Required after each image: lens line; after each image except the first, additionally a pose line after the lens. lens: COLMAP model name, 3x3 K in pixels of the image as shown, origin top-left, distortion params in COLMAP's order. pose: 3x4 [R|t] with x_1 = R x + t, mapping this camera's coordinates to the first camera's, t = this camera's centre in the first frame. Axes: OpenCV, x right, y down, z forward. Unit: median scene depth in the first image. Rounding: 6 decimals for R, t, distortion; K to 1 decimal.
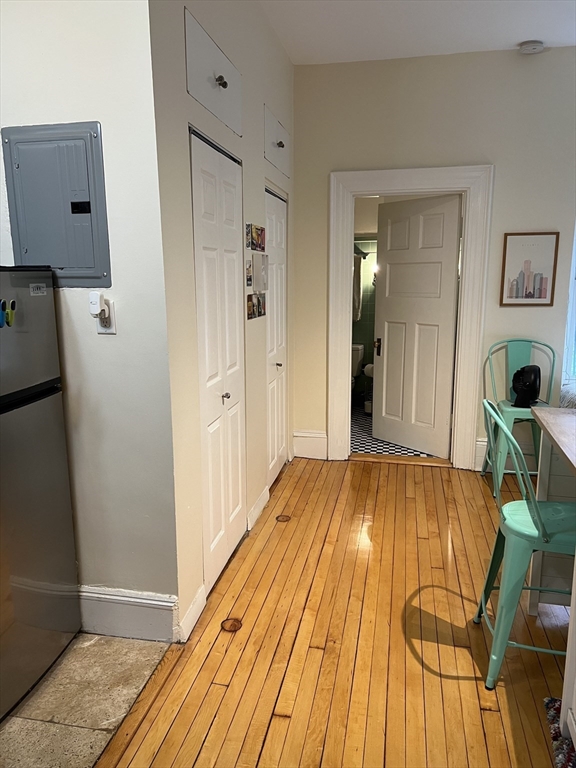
lens RADIAL K [[581.5, 0, 286.5], [0, 581.5, 382.9], [0, 0, 1]] dist [0.048388, -0.048602]
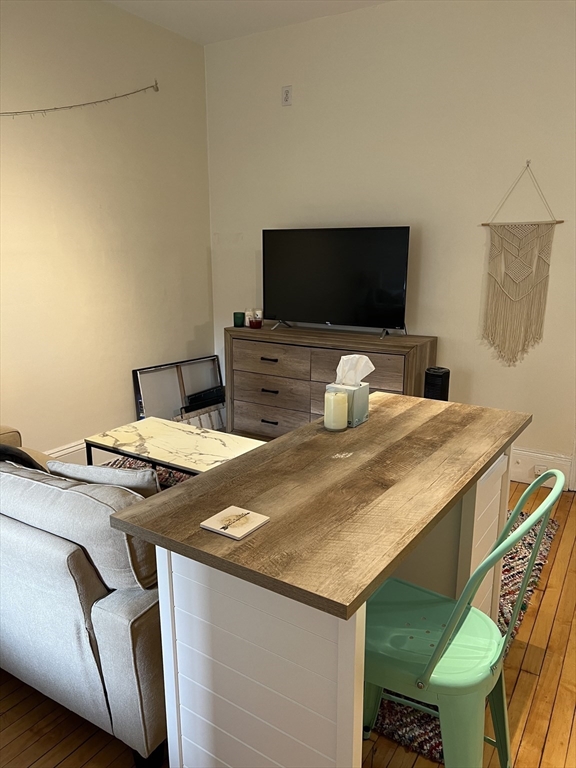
lens RADIAL K [[581.5, 0, 287.7], [0, 581.5, 387.9], [0, 0, 1]] dist [0.048388, -0.048602]
pose [[-0.940506, -0.077852, 0.330739, 0.357028], [0.062150, 0.917558, 0.392714, -0.246461], [-0.334046, 0.389905, -0.858130, 1.343467]]
